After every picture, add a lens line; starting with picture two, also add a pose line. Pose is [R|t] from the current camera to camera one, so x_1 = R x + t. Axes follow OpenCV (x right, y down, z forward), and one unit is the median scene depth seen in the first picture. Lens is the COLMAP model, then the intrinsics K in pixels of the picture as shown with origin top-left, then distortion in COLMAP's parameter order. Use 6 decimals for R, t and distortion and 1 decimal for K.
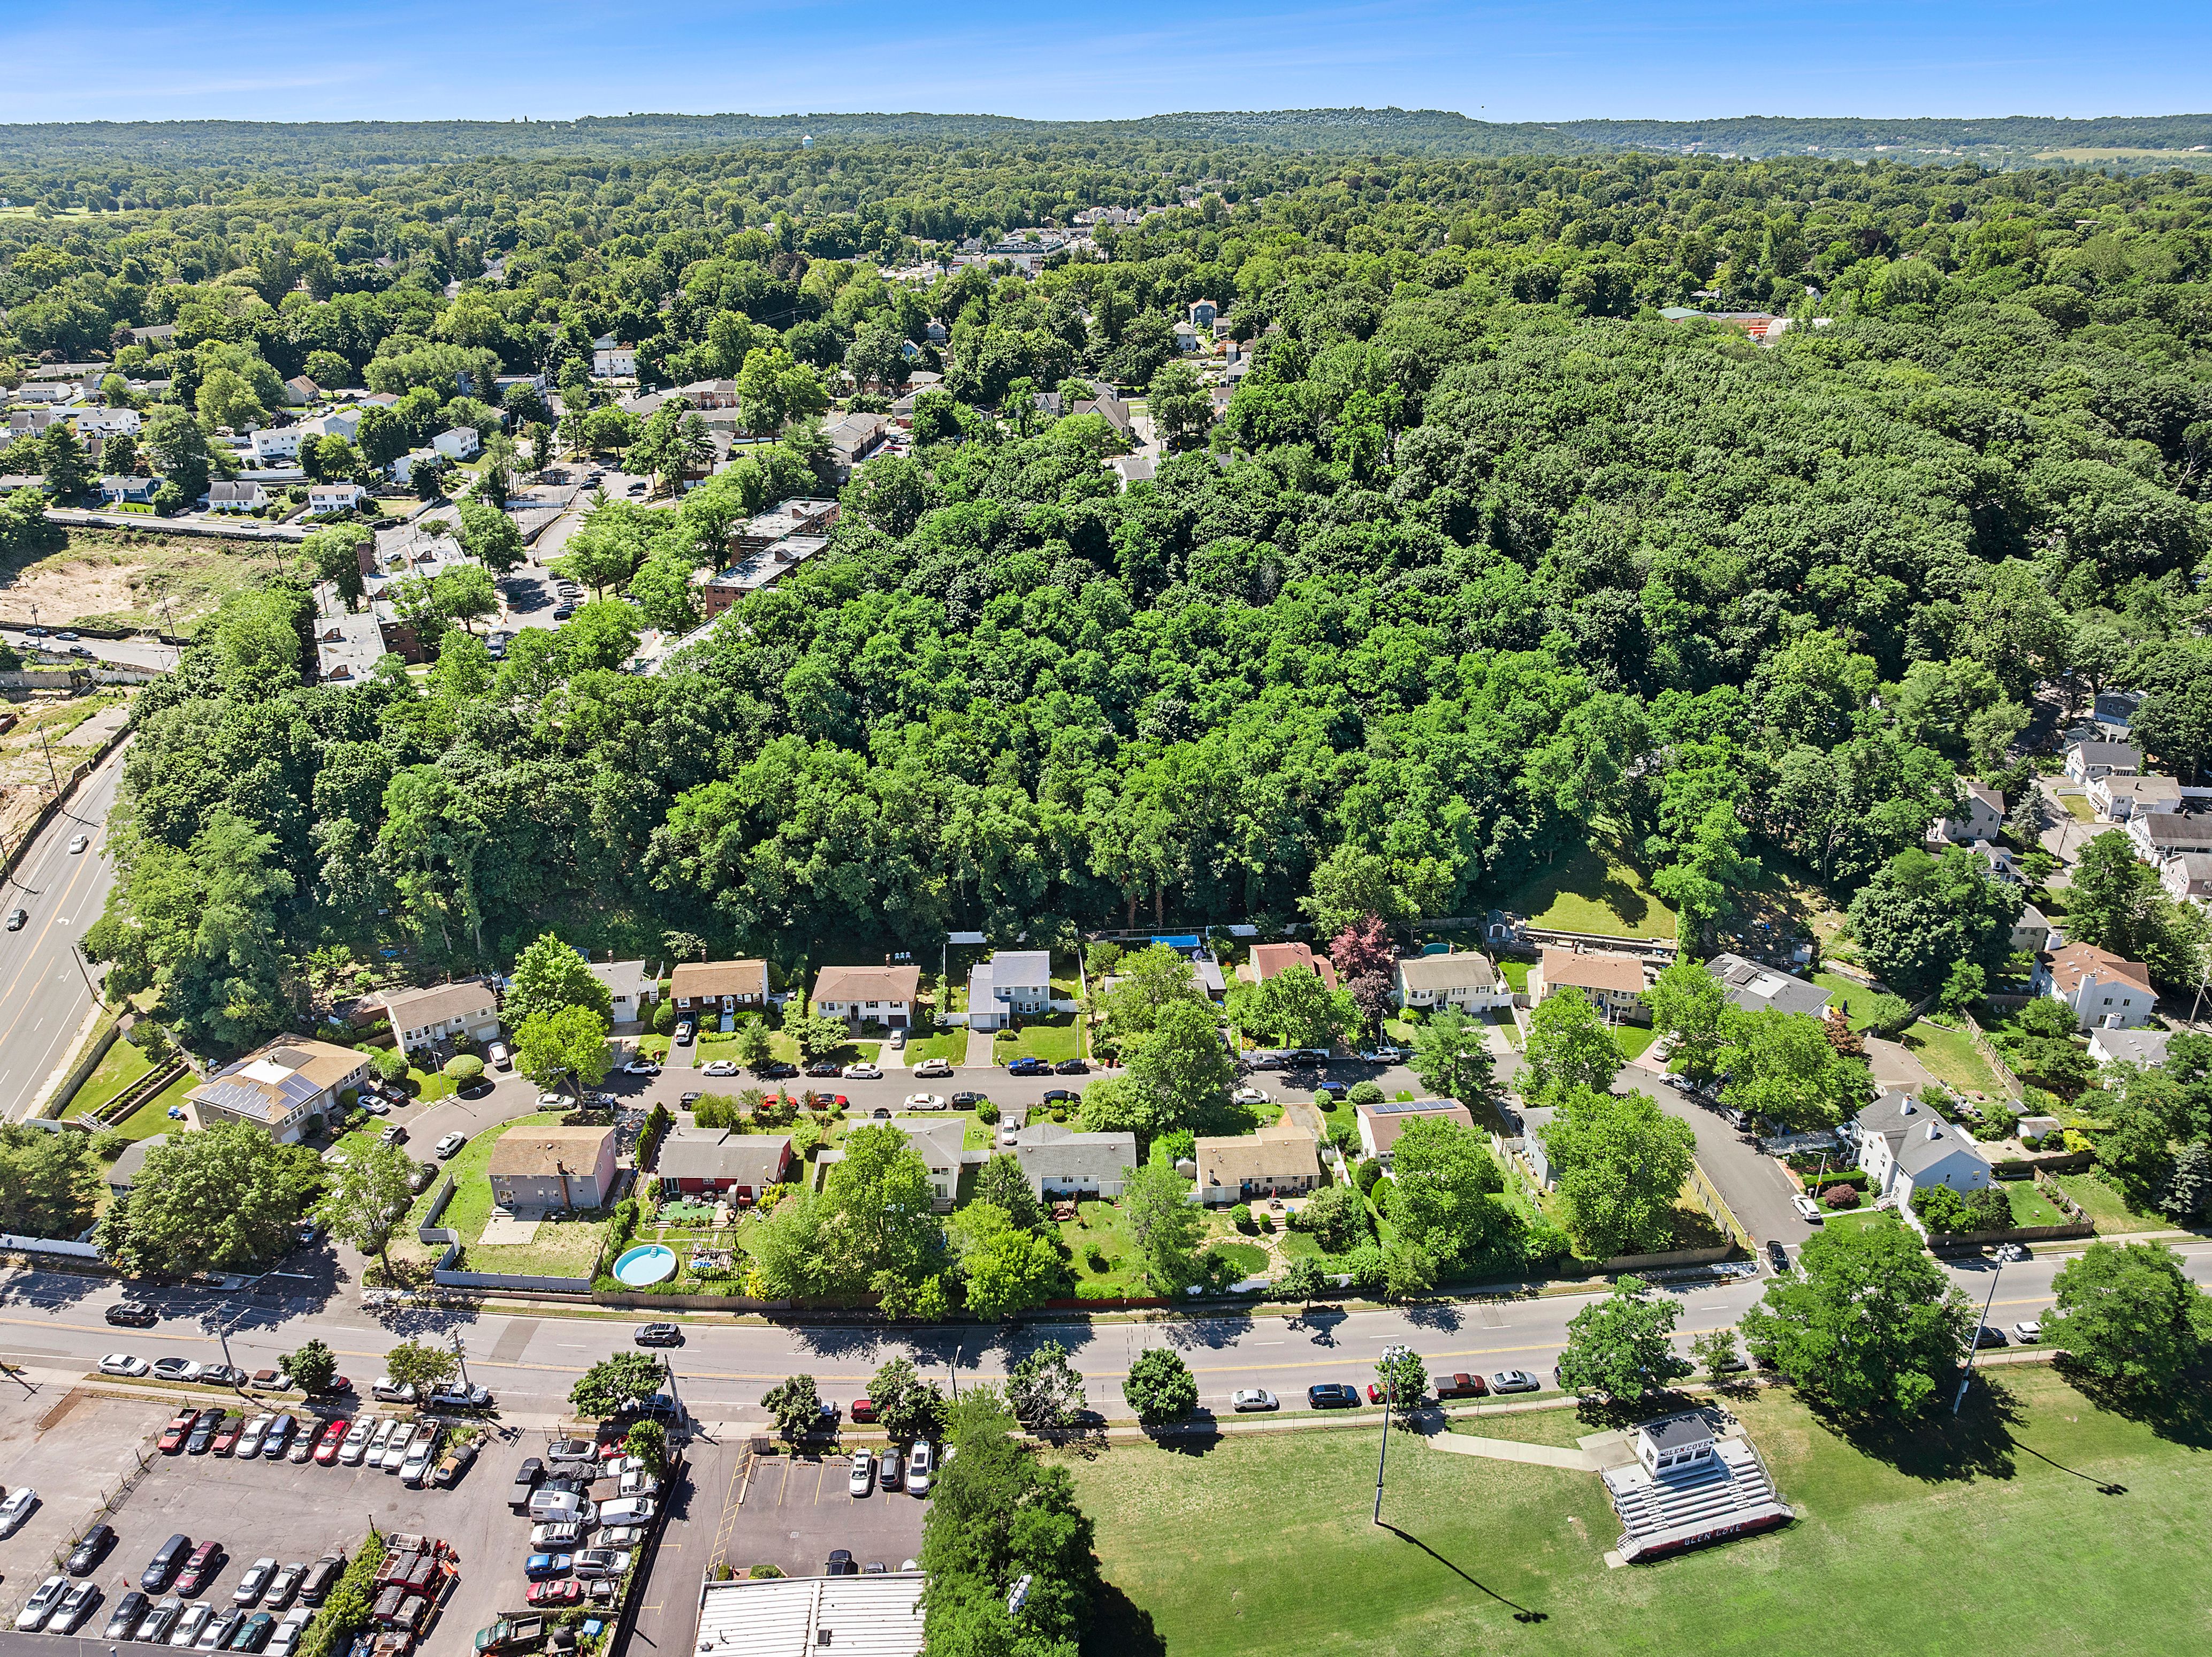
lens RADIAL K [[1562.4, 0, 1106.0], [0, 1562.4, 828.5], [0, 0, 1]] dist [-0.035697, 0.000253]
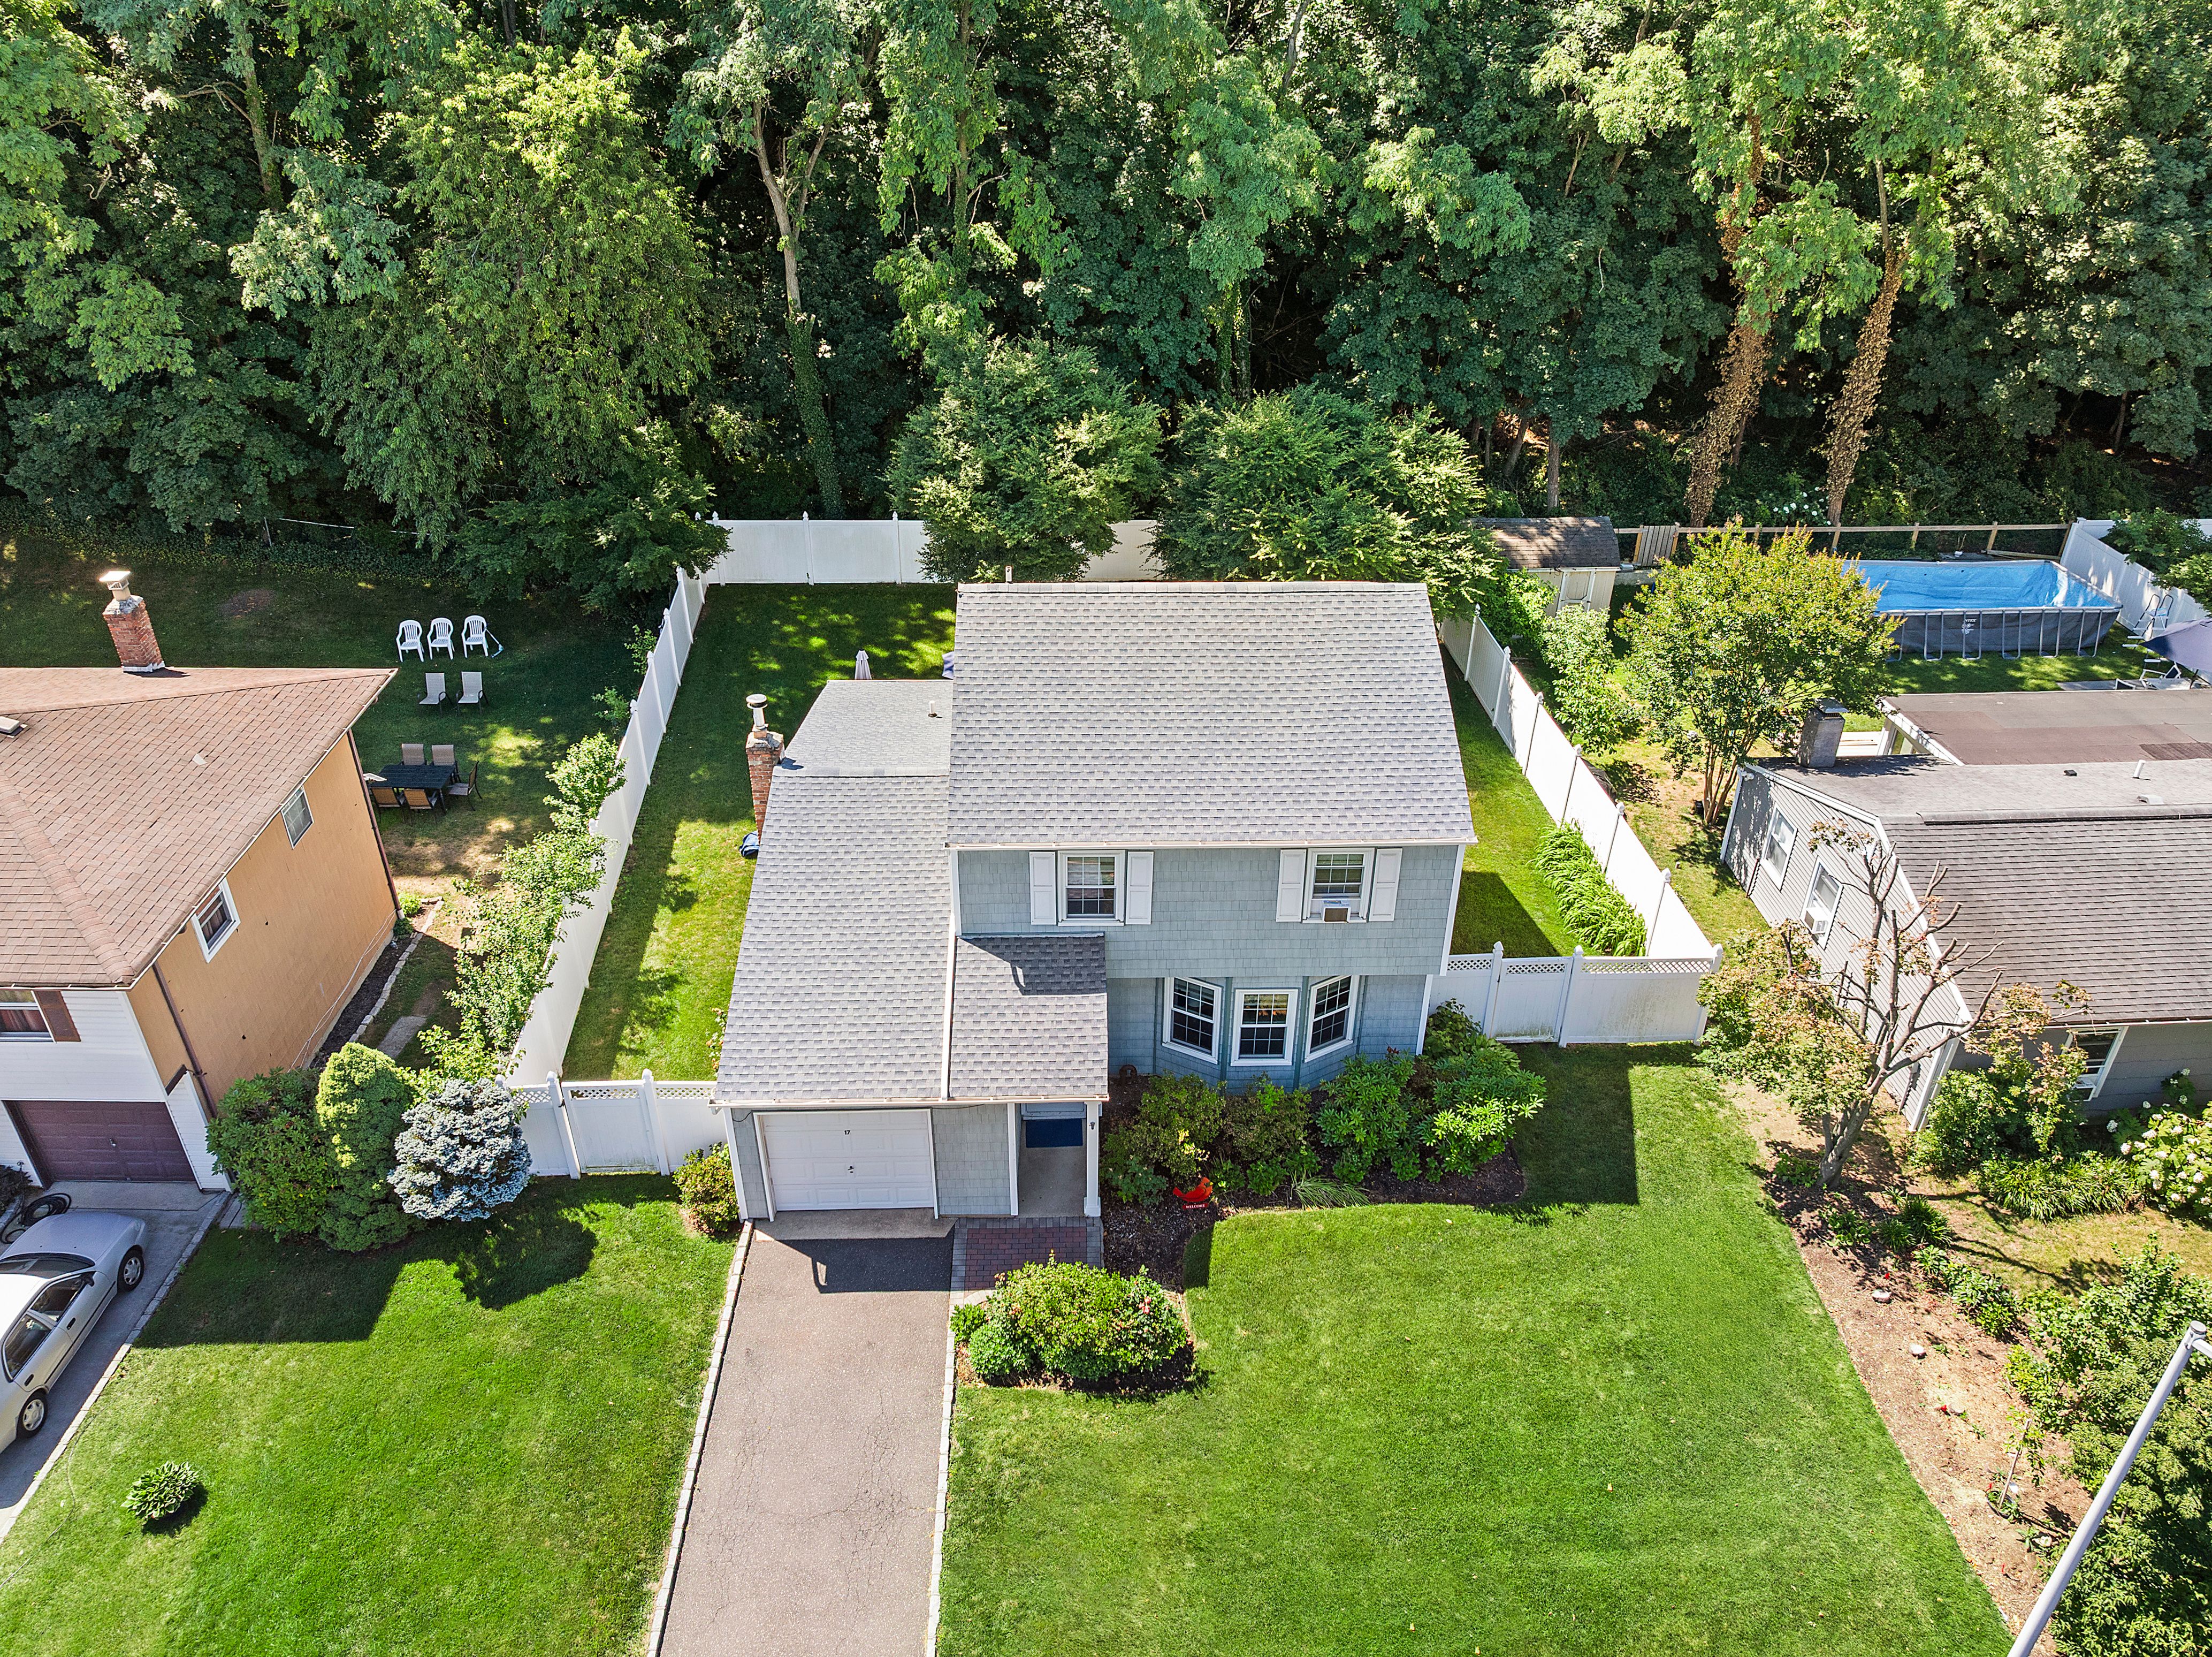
lens RADIAL K [[1562.4, 0, 1106.0], [0, 1562.4, 828.5], [0, 0, 1]] dist [-0.035697, 0.000253]
pose [[0.999979, 0.002205, -0.006080, -0.059368], [-0.001476, 0.993082, 0.117411, 0.085003], [0.006297, -0.117400, 0.993065, 0.869272]]
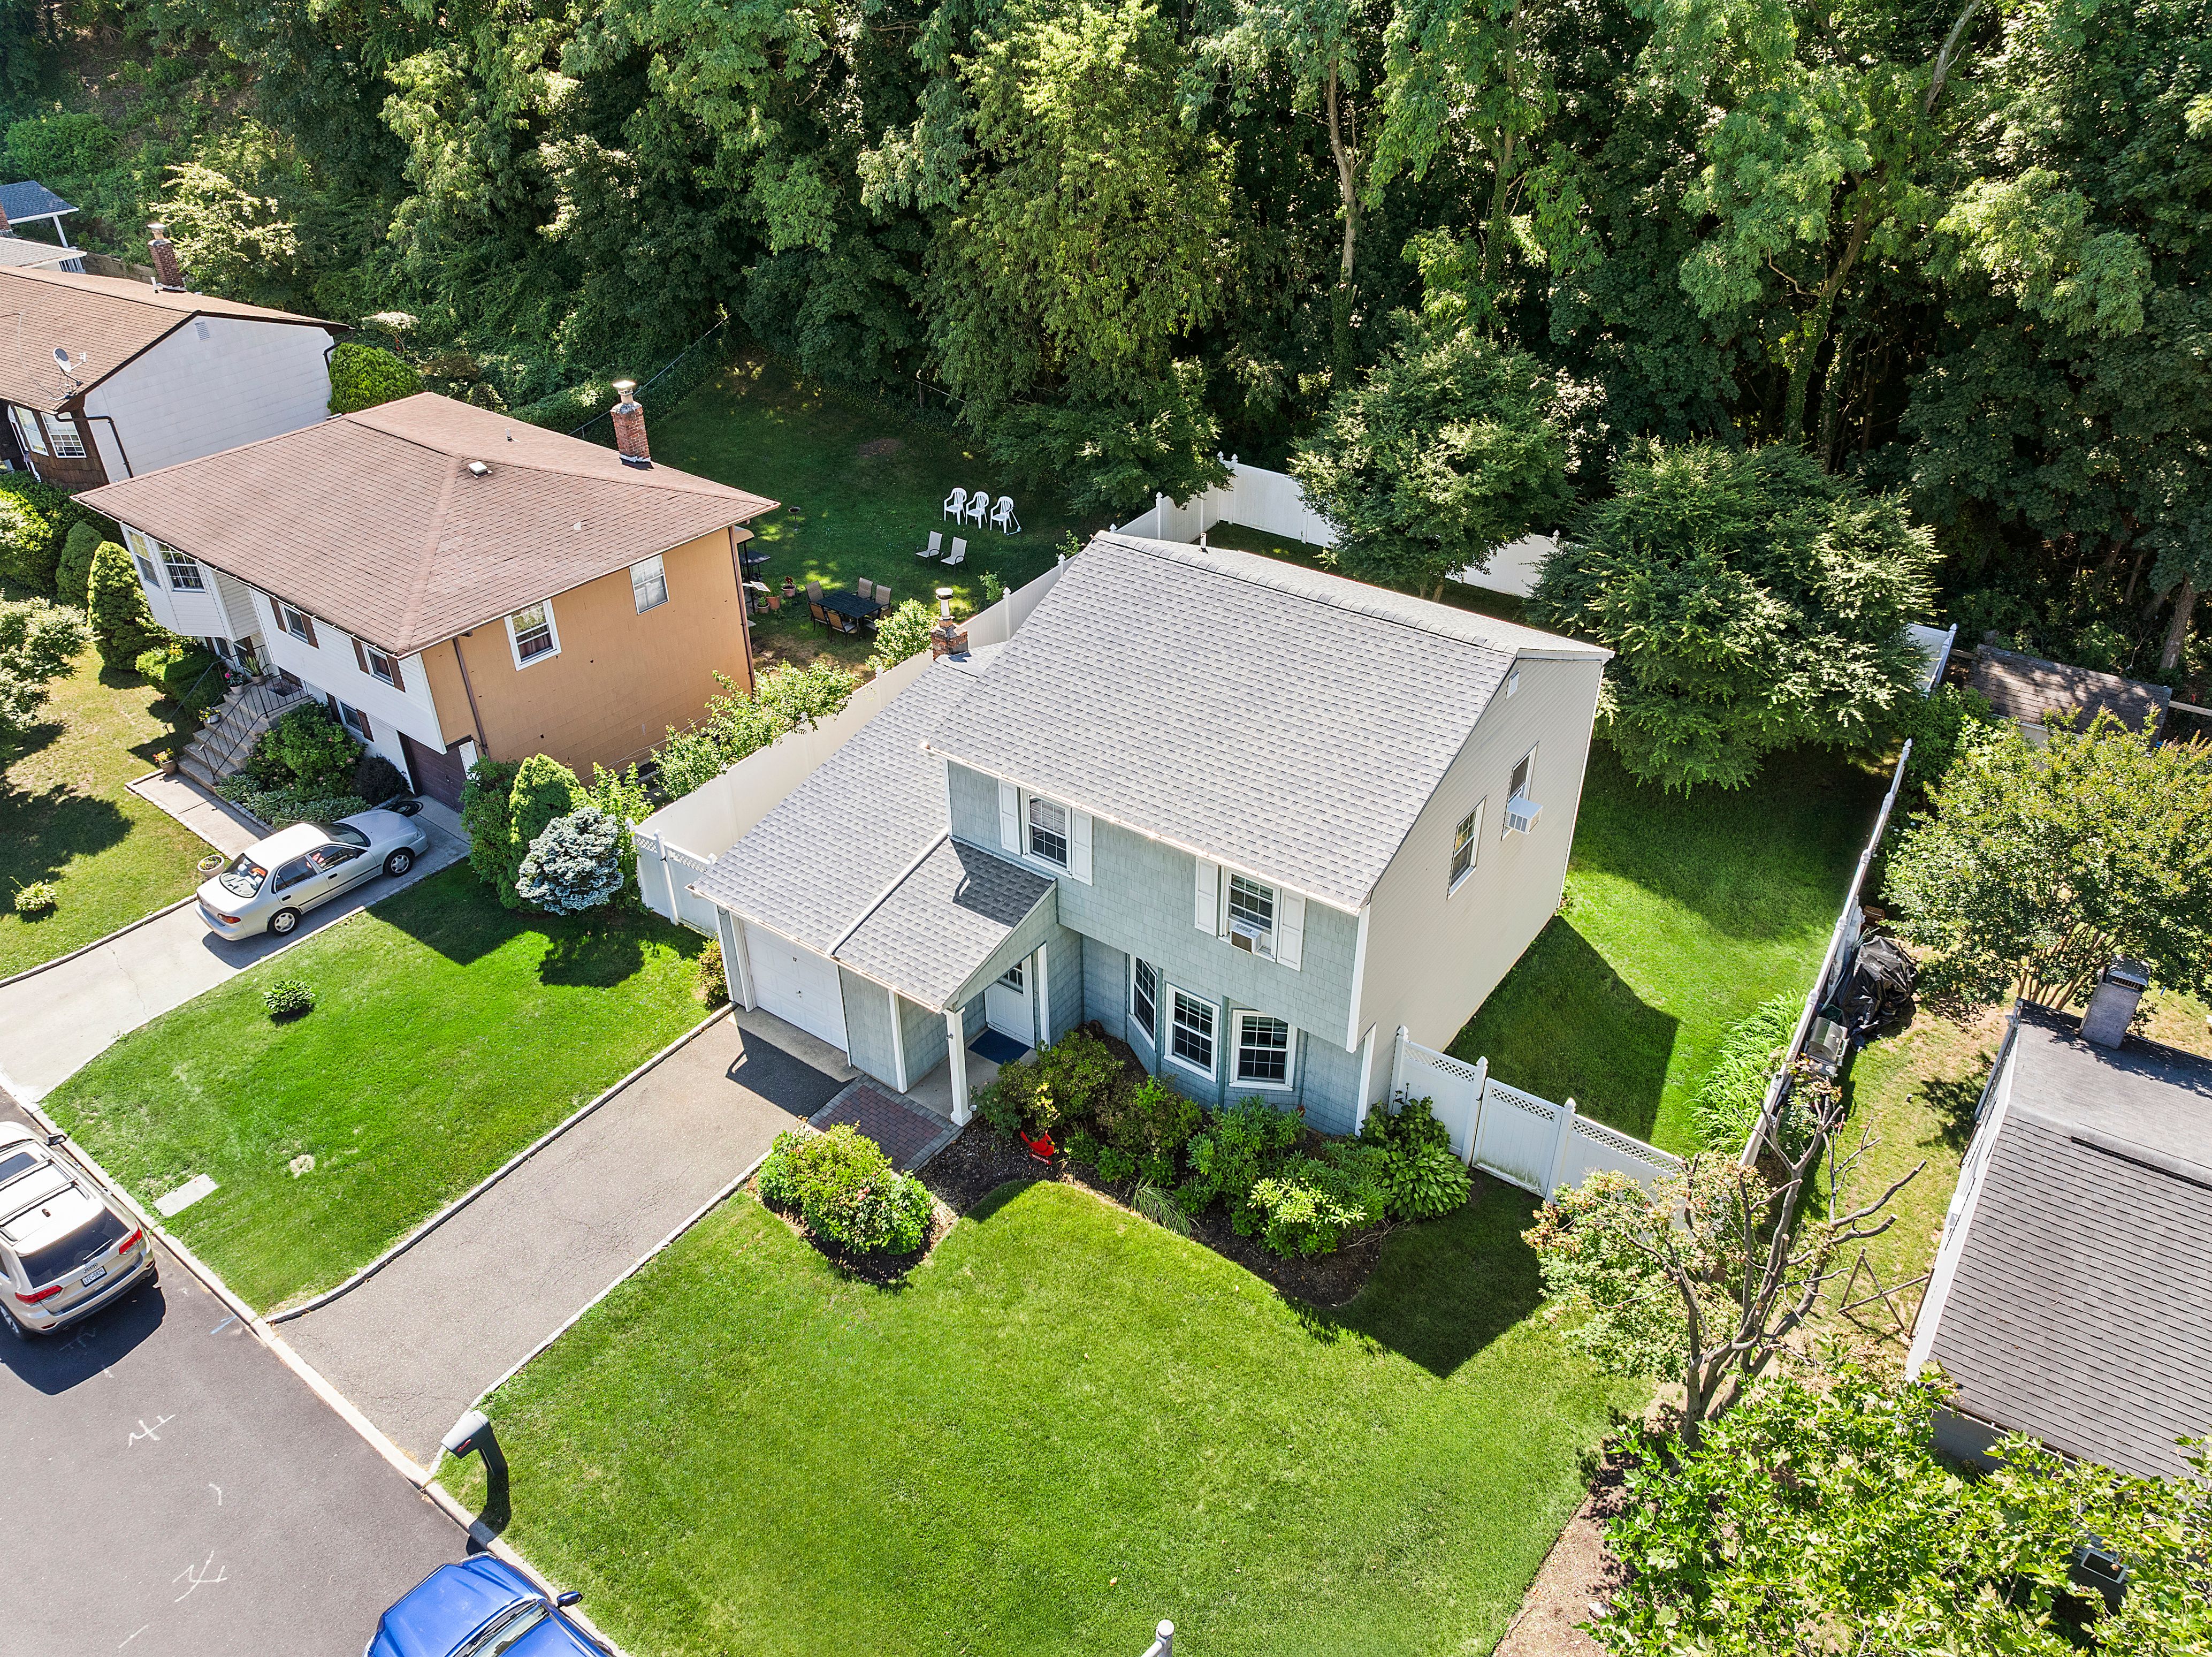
lens RADIAL K [[1527.9, 0, 1106.0], [0, 1527.9, 828.5], [0, 0, 1]] dist [-0.030411, -0.002201]
pose [[0.792323, 0.324677, -0.516536, -0.001434], [-0.251504, 0.945172, 0.208316, 0.077626], [0.555851, -0.035143, 0.830539, 0.886729]]
